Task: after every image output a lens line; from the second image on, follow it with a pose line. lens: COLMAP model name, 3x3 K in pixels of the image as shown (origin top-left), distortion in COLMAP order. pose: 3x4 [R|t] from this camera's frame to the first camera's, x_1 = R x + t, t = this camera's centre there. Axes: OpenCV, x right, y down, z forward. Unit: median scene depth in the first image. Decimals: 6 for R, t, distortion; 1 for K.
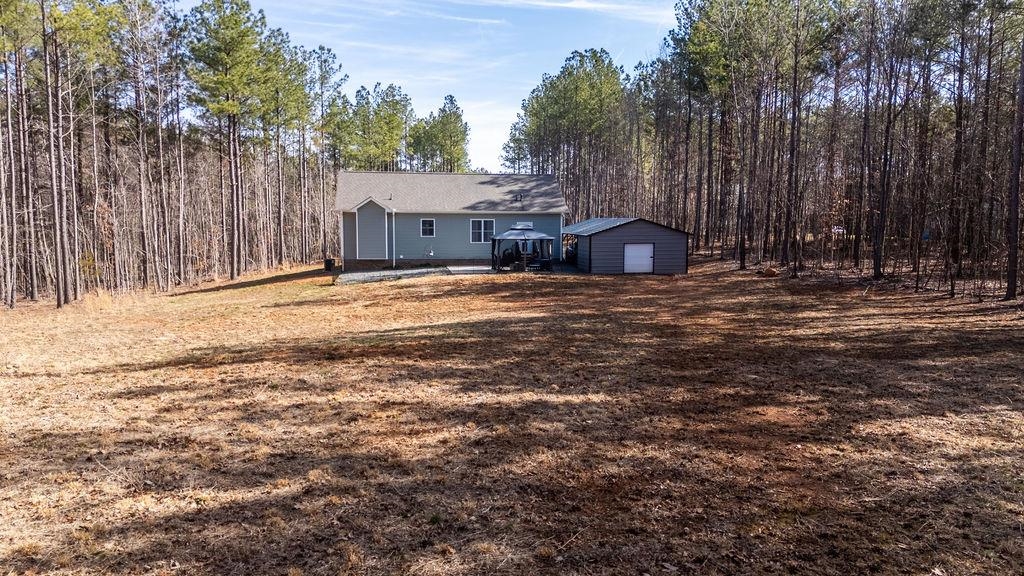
lens RADIAL K [[748.3, 0, 512.0], [0, 748.3, 288.0], [0, 0, 1]] dist [0.072016, -0.005902]
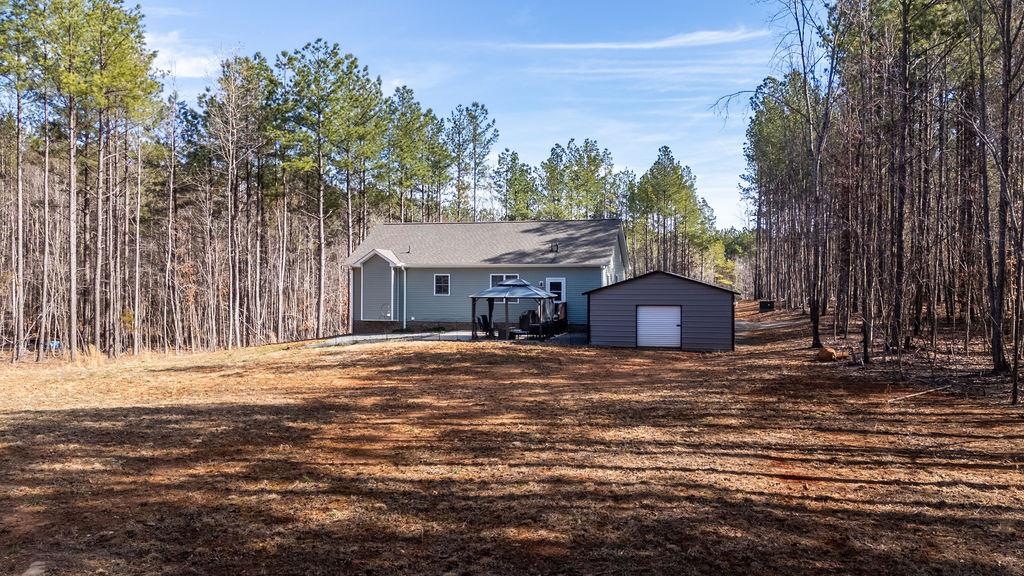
lens RADIAL K [[726.7, 0, 512.0], [0, 726.7, 288.0], [0, 0, 1]] dist [0.132287, -0.000985]
pose [[0.919832, -0.000314, -0.392312, 0.282353], [-0.031187, 0.996776, -0.073921, -0.018262], [0.391071, 0.080229, 0.916857, 0.276958]]
